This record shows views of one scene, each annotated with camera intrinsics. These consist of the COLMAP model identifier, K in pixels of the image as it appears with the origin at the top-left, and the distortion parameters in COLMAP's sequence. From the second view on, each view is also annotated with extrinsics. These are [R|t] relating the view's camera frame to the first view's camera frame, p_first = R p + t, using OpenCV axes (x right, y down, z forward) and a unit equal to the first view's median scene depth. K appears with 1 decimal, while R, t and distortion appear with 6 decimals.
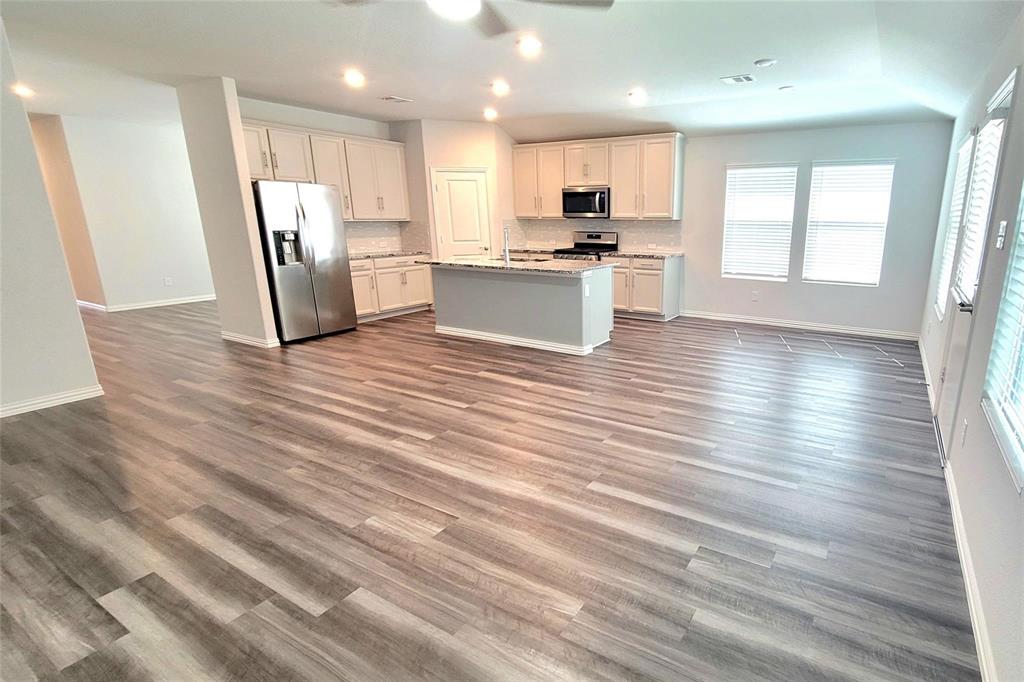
lens RADIAL K [[500.6, 0, 611.8], [0, 500.6, 345.8], [0, 0, 1]] dist [-0.001048, 0.003335]
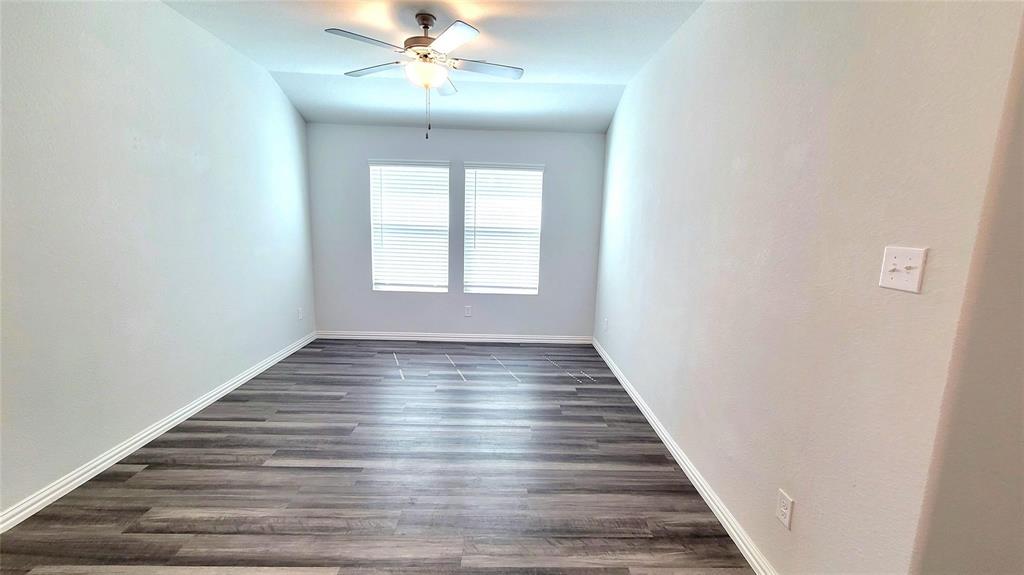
lens RADIAL K [[421.2, 0, 517.6], [0, 421.2, 288.1], [0, 0, 1]] dist [-0.001277, 0.001144]
pose [[0.865891, -0.059553, 0.496675, 0.084066], [0.101426, 0.993166, -0.057740, -0.081542], [-0.489842, 0.100372, 0.866014, 0.293212]]
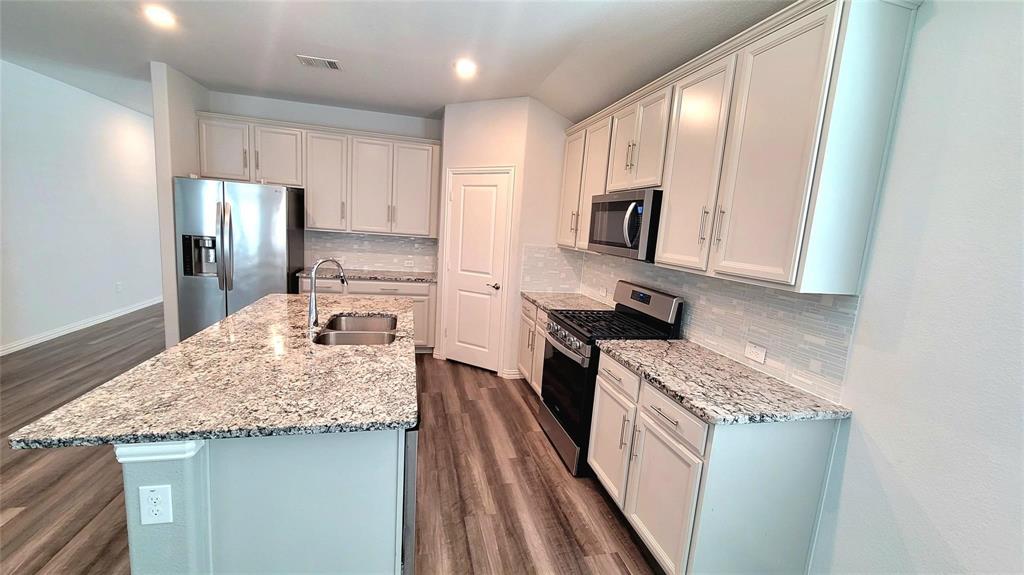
lens RADIAL K [[421.2, 0, 516.9], [0, 421.2, 290.7], [0, 0, 1]] dist [-0.001277, 0.001144]
pose [[0.680063, 0.155033, -0.716574, 0.198025], [-0.249444, 0.968004, -0.027304, -0.223046], [0.689414, 0.197314, 0.696976, 0.783103]]
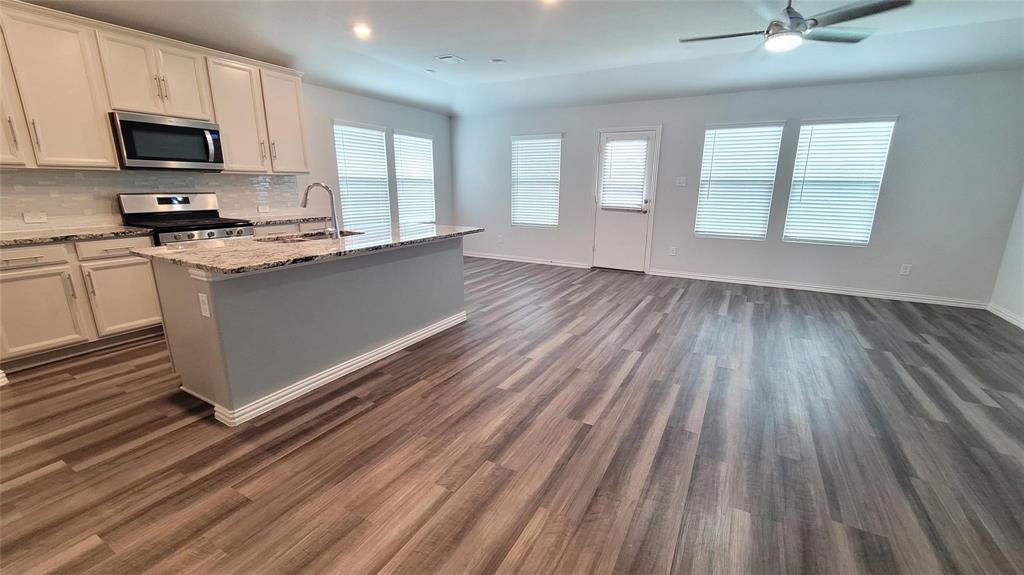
lens RADIAL K [[421.2, 0, 519.0], [0, 421.2, 292.4], [0, 0, 1]] dist [-0.001277, 0.001144]
pose [[-0.006276, -0.253550, 0.967302, -0.678628], [0.242164, 0.938142, 0.247477, -0.167352], [-0.970215, 0.235799, 0.055513, 0.711898]]
